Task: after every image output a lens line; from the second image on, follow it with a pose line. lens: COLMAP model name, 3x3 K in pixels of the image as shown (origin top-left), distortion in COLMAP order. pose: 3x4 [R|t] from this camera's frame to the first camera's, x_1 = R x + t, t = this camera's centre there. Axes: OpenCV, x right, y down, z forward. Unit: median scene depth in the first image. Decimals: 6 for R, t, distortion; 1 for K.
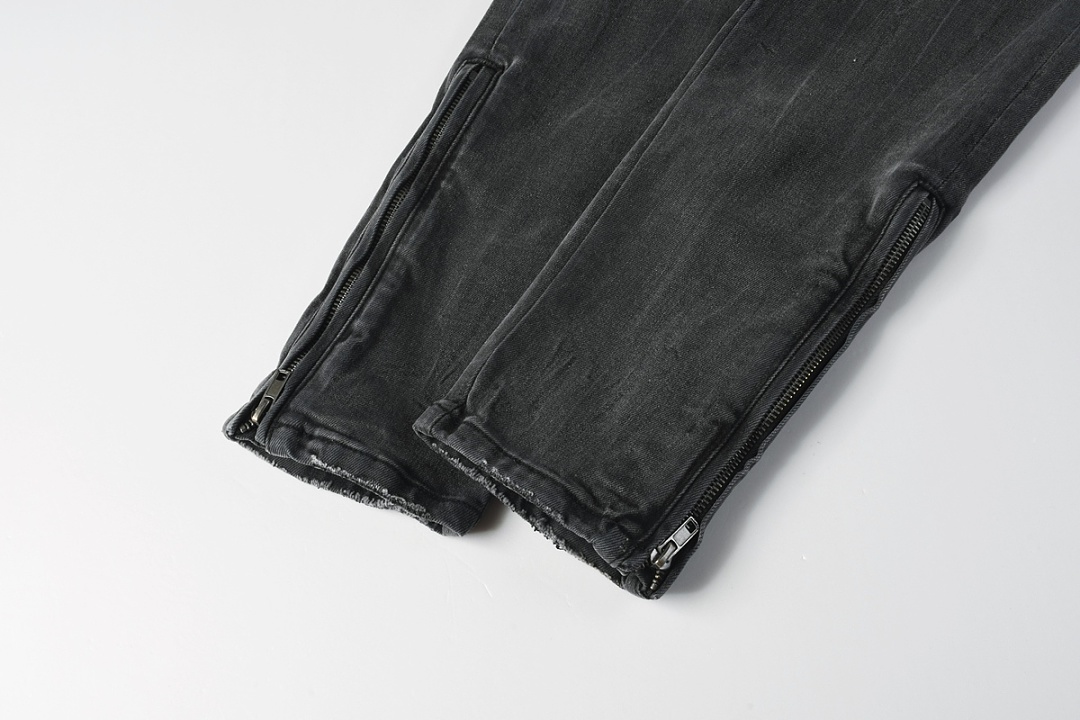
lens RADIAL K [[1246.4, 0, 540.0], [0, 1246.4, 360.0], [0, 0, 1]] dist [-0.002117, -0.000715]
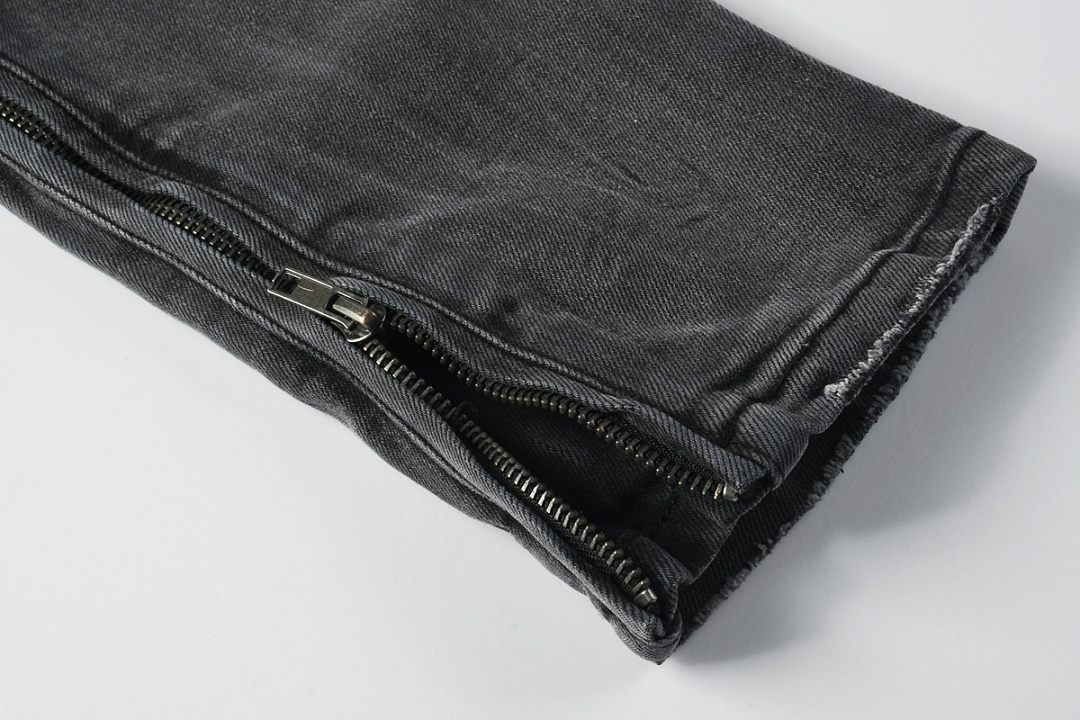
lens RADIAL K [[2242.0, 0, 540.0], [0, 2242.0, 360.0], [0, 0, 1]] dist [0.011628, 0.022267]
pose [[0.037190, -0.994379, -0.099136, -0.074431], [0.998557, 0.040824, -0.034878, 0.013280], [0.038729, -0.097696, 0.994462, 0.253224]]
